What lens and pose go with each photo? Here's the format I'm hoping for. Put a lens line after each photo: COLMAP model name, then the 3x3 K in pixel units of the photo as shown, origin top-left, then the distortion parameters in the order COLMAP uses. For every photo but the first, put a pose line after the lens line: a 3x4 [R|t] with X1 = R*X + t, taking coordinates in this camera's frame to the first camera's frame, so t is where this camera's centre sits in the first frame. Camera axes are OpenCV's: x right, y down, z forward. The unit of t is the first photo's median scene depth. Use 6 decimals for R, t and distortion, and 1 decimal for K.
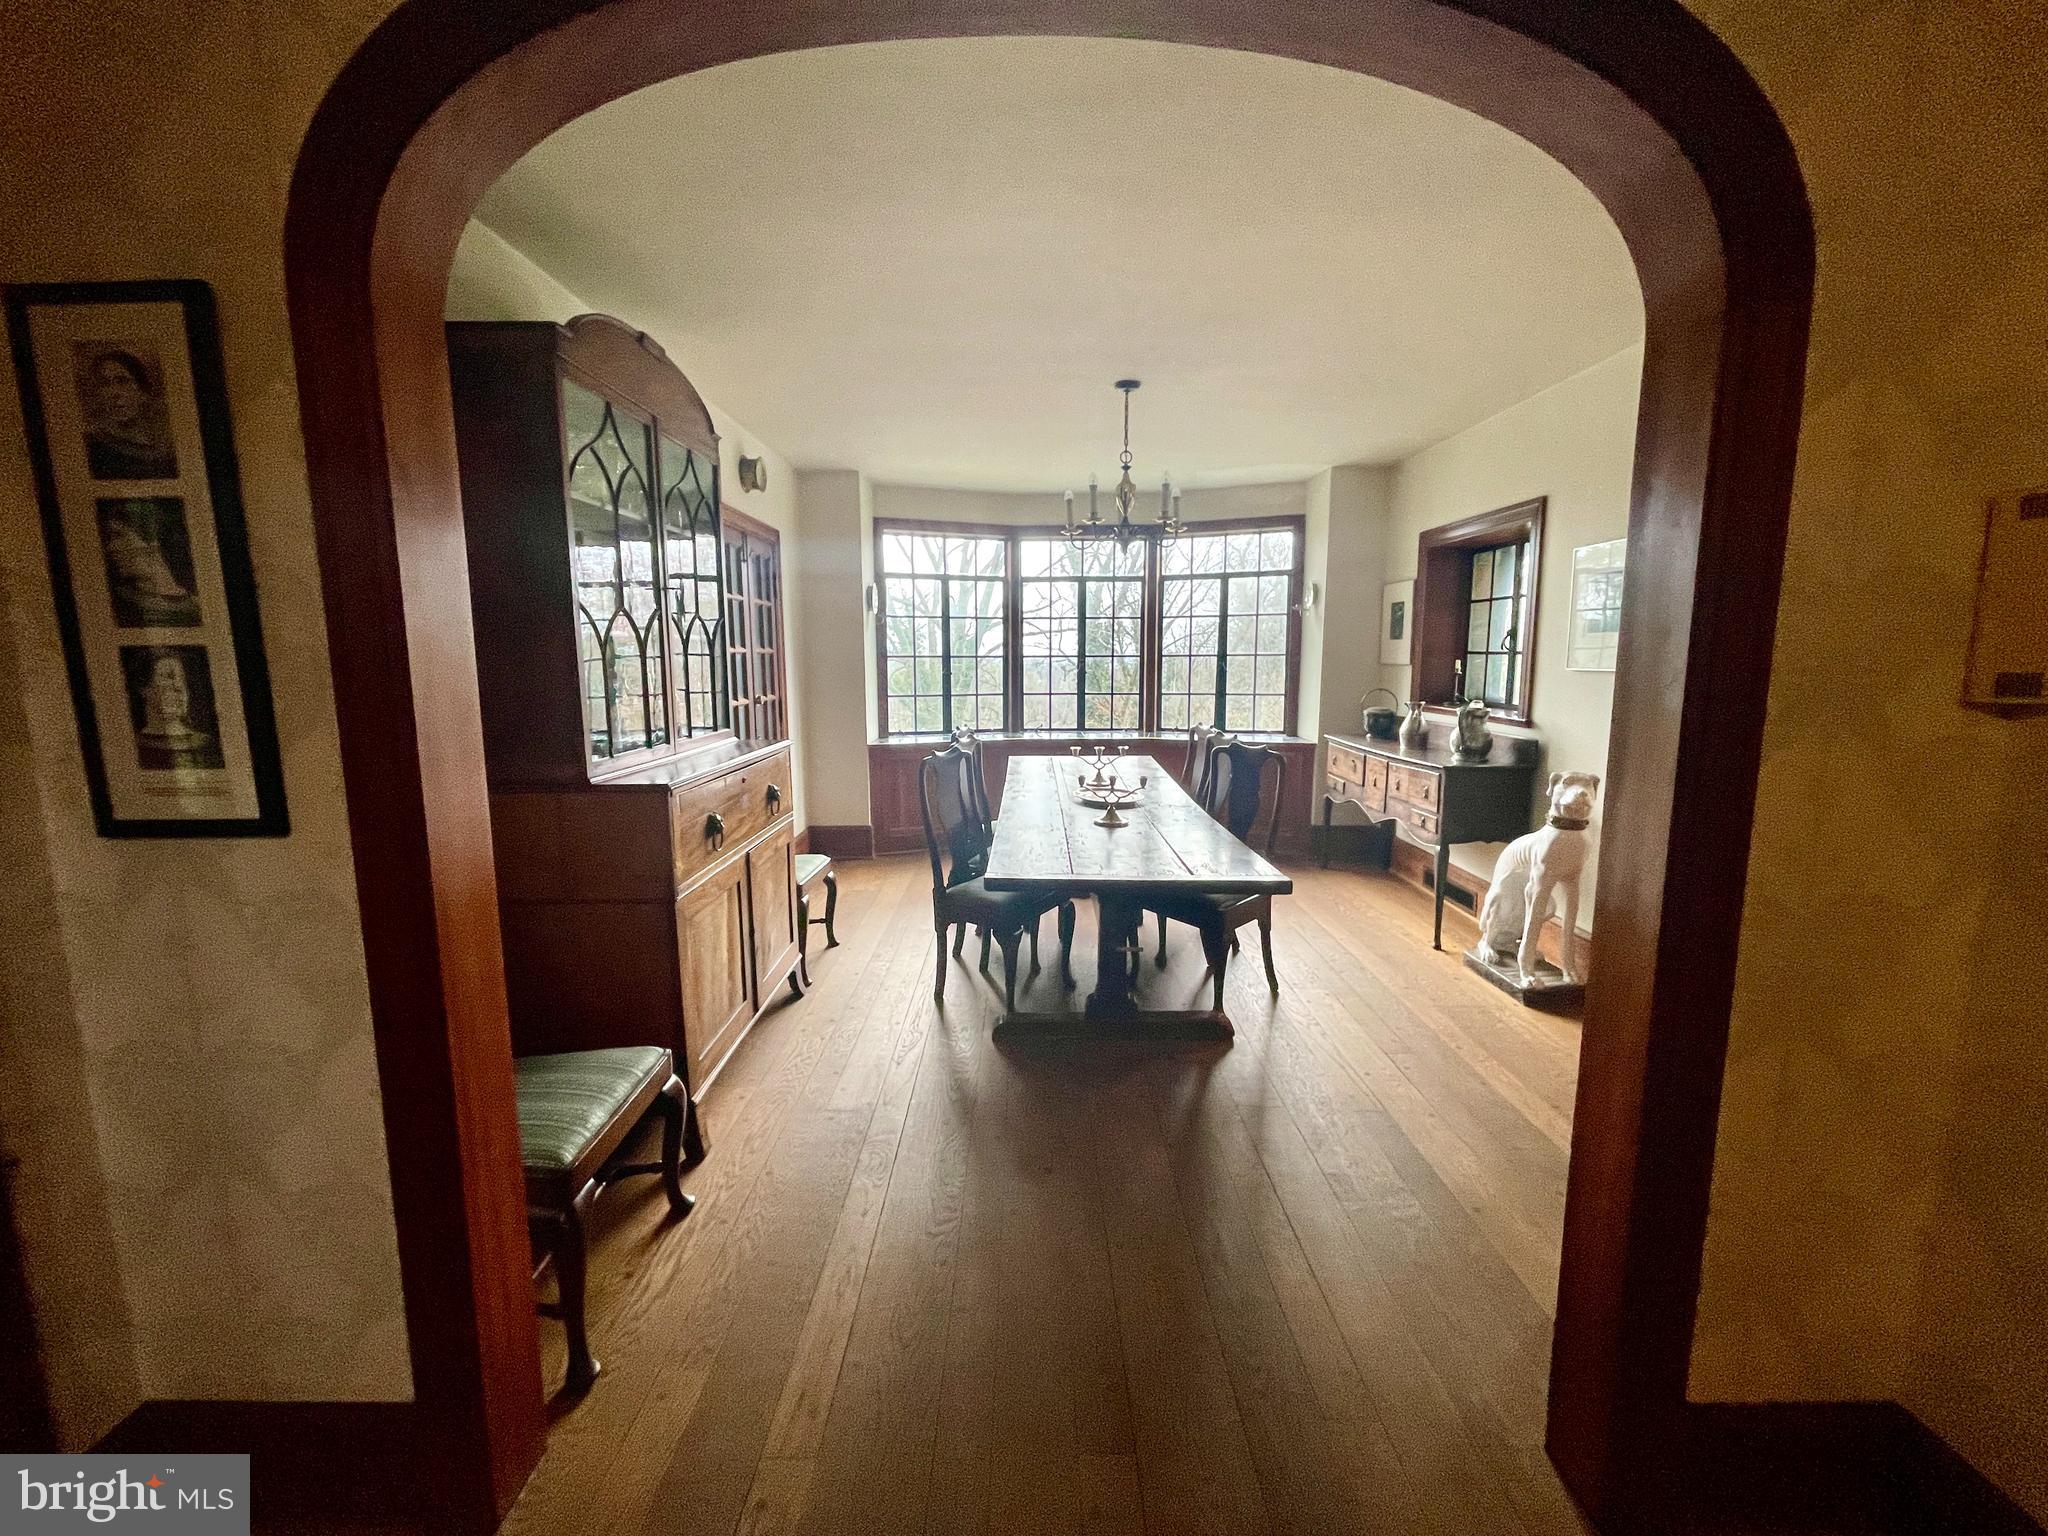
lens RADIAL K [[828.1, 0, 1006.6], [0, 828.1, 768.5], [0, 0, 1]] dist [-0.001220, -0.000147]
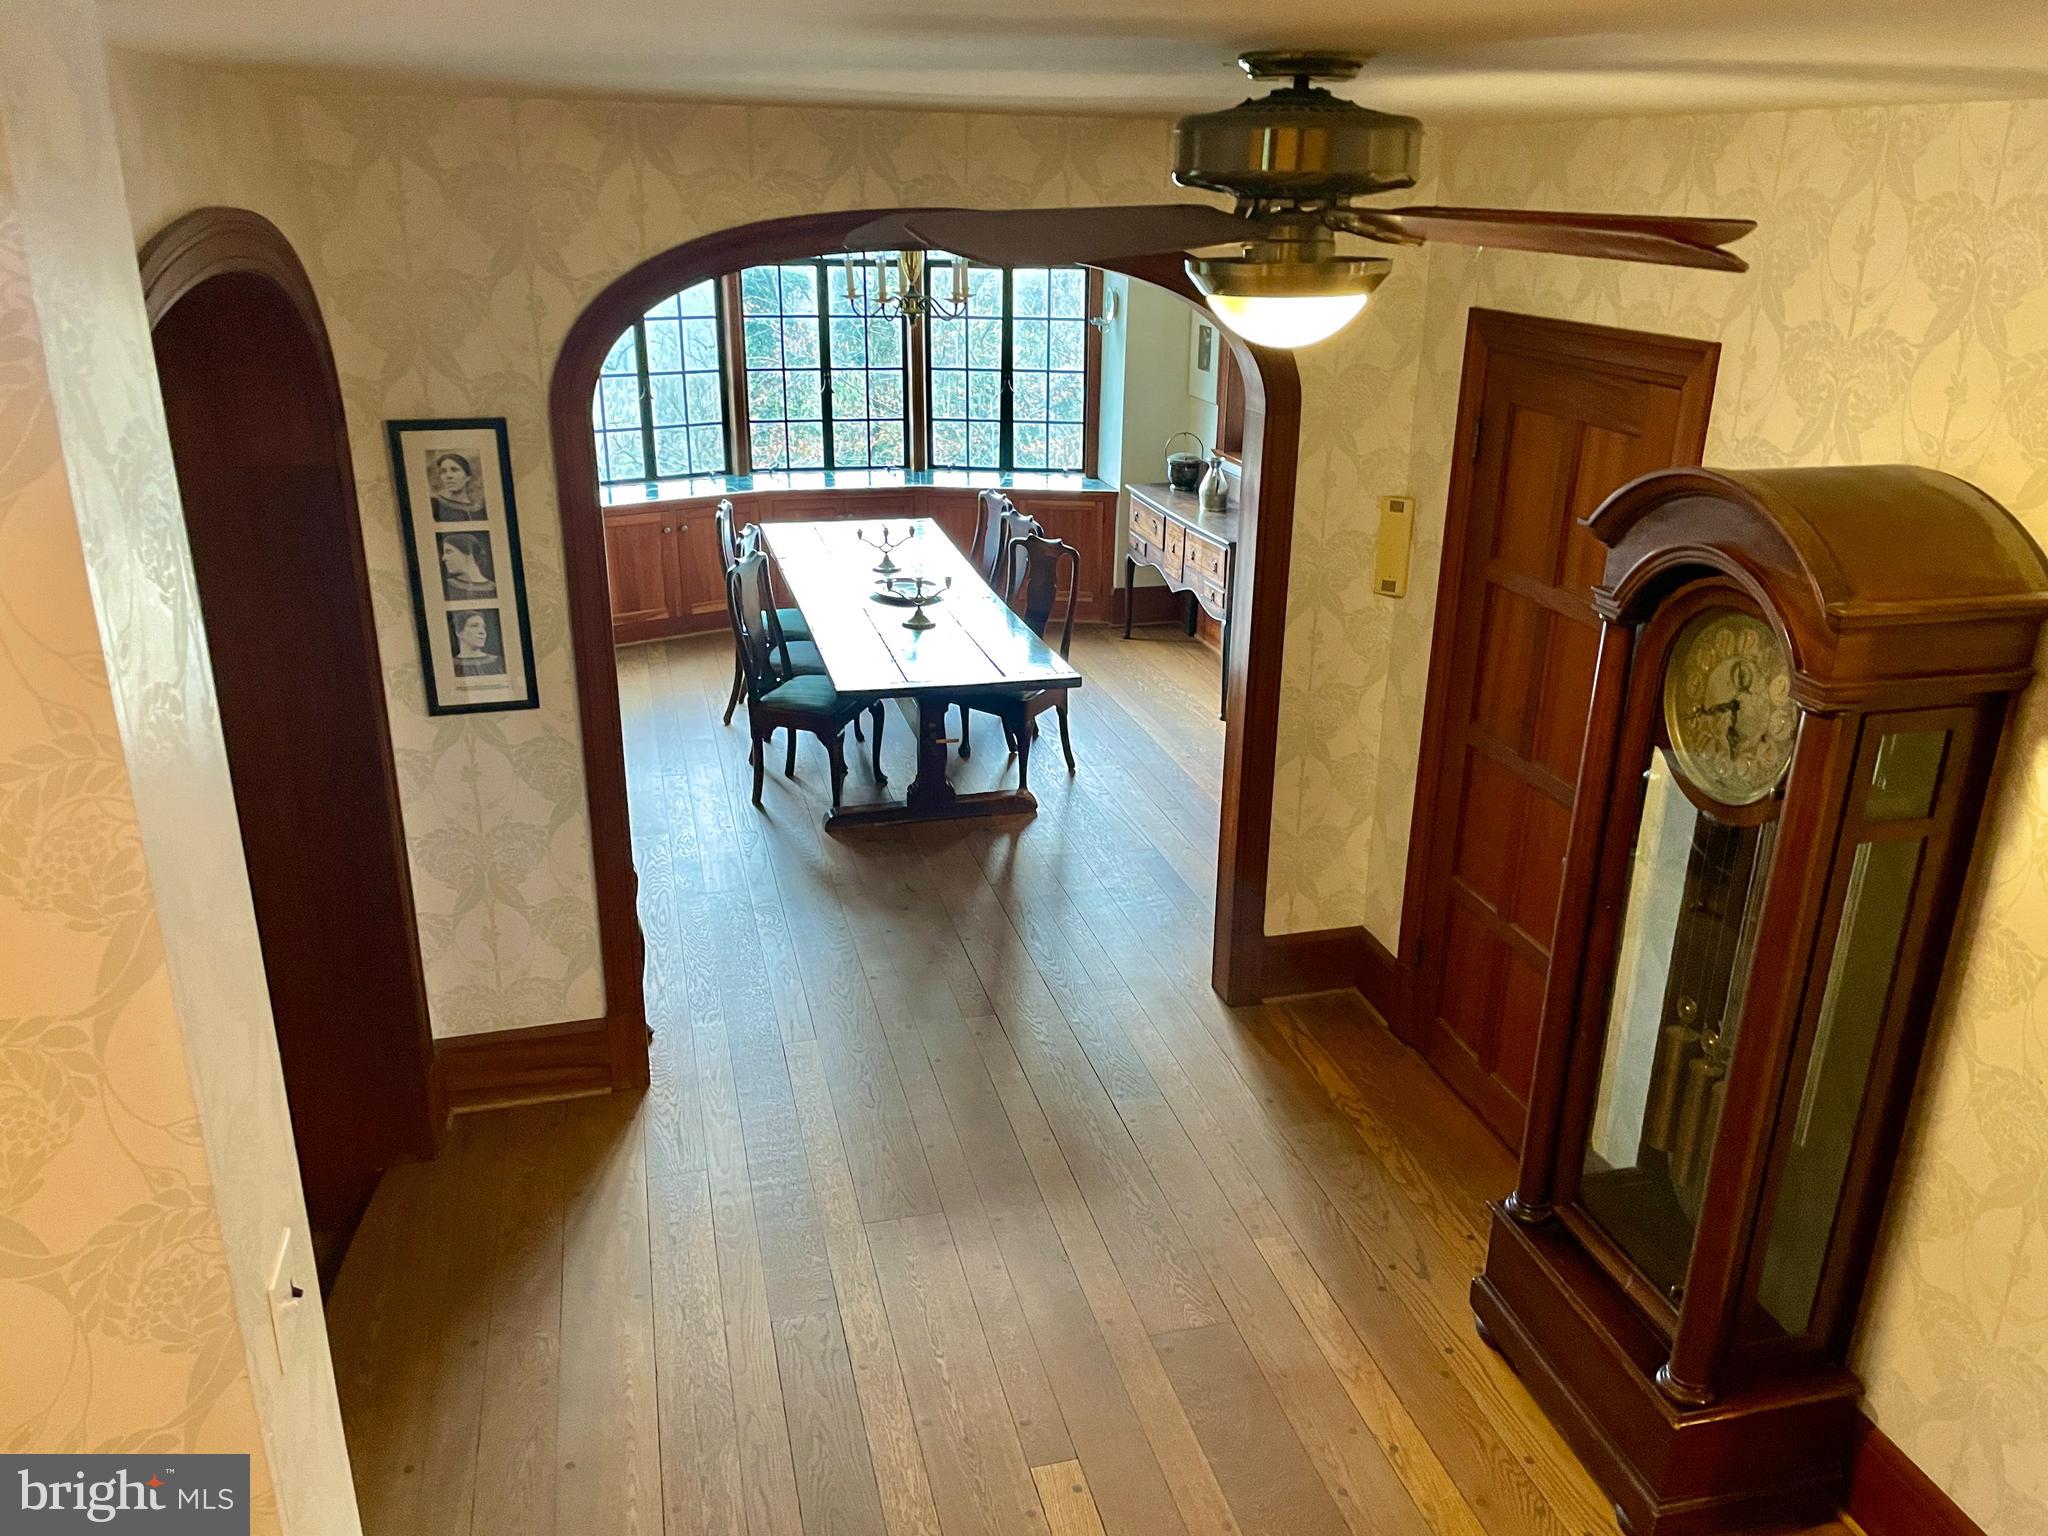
lens RADIAL K [[1561.6, 0, 1023.4], [0, 1561.6, 769.7], [0, 0, 1]] dist [0.052569, -0.059256]
pose [[0.961644, -0.080775, 0.262138, -0.276590], [0.020601, 0.974227, 0.224625, -0.193202], [-0.273526, -0.210609, 0.938524, -0.912454]]
